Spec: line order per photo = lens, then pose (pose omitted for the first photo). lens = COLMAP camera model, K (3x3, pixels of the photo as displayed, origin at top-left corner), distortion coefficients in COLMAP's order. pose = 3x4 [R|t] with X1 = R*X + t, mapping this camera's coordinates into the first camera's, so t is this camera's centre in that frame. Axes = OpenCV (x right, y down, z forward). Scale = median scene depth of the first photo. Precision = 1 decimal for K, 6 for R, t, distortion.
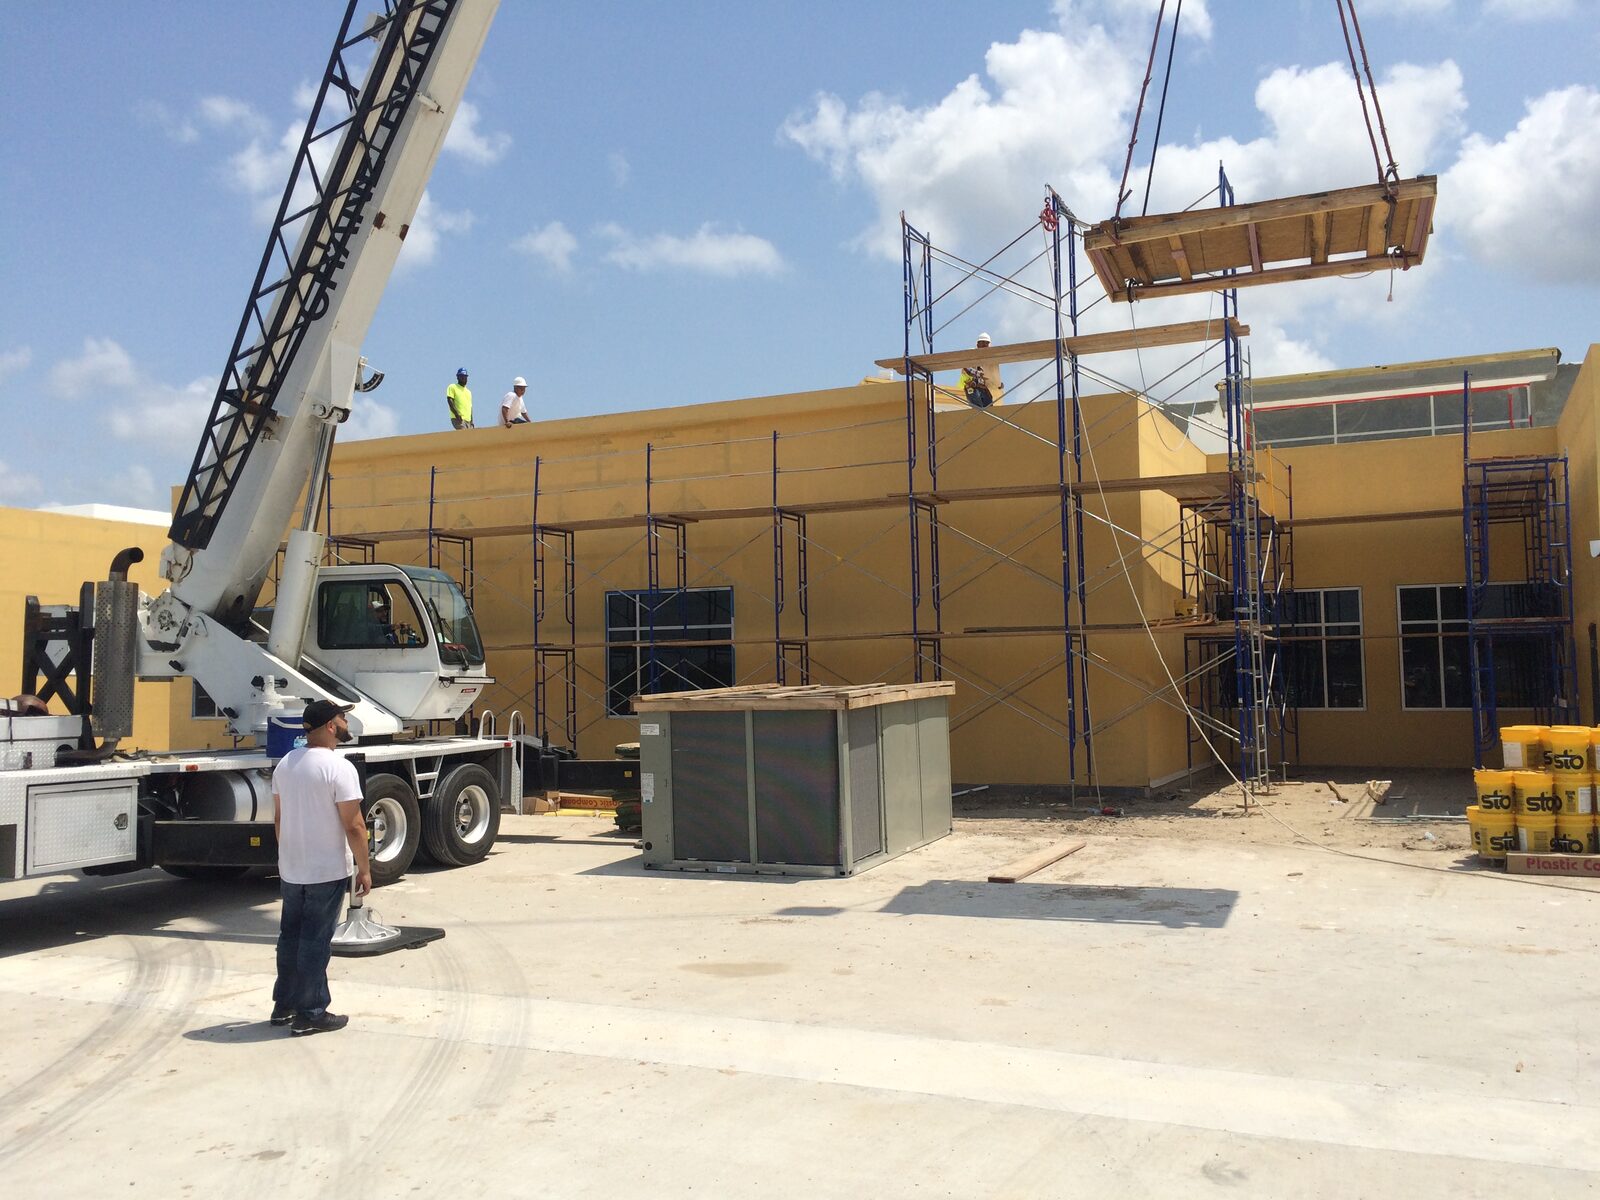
lens RADIAL K [[1413.7, 0, 802.1], [0, 1413.7, 572.9], [0, 0, 1]] dist [0.099960, -0.138857]
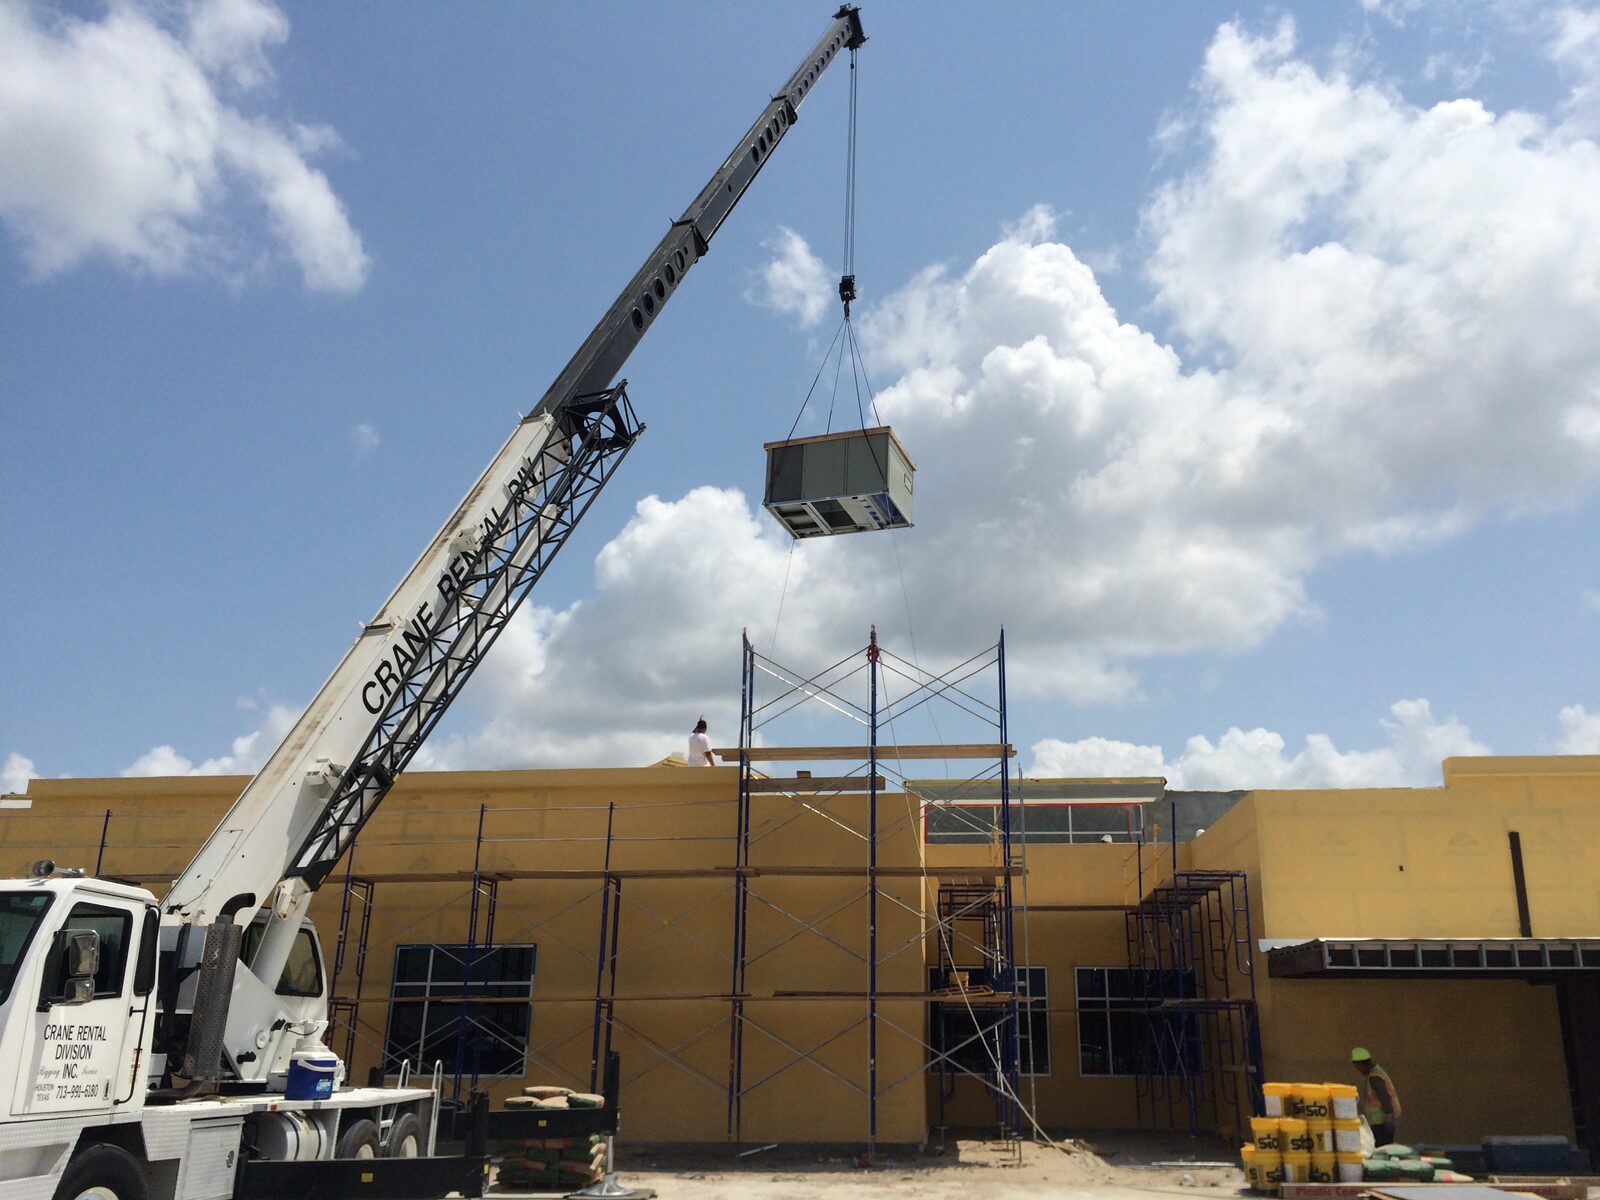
lens RADIAL K [[1413.7, 0, 802.1], [0, 1413.7, 572.9], [0, 0, 1]] dist [0.099960, -0.138857]
pose [[0.942820, 0.122980, 0.309785, -0.252257], [-0.042912, 0.966492, -0.253083, 0.002664], [-0.330529, 0.225318, 0.916505, -0.123708]]
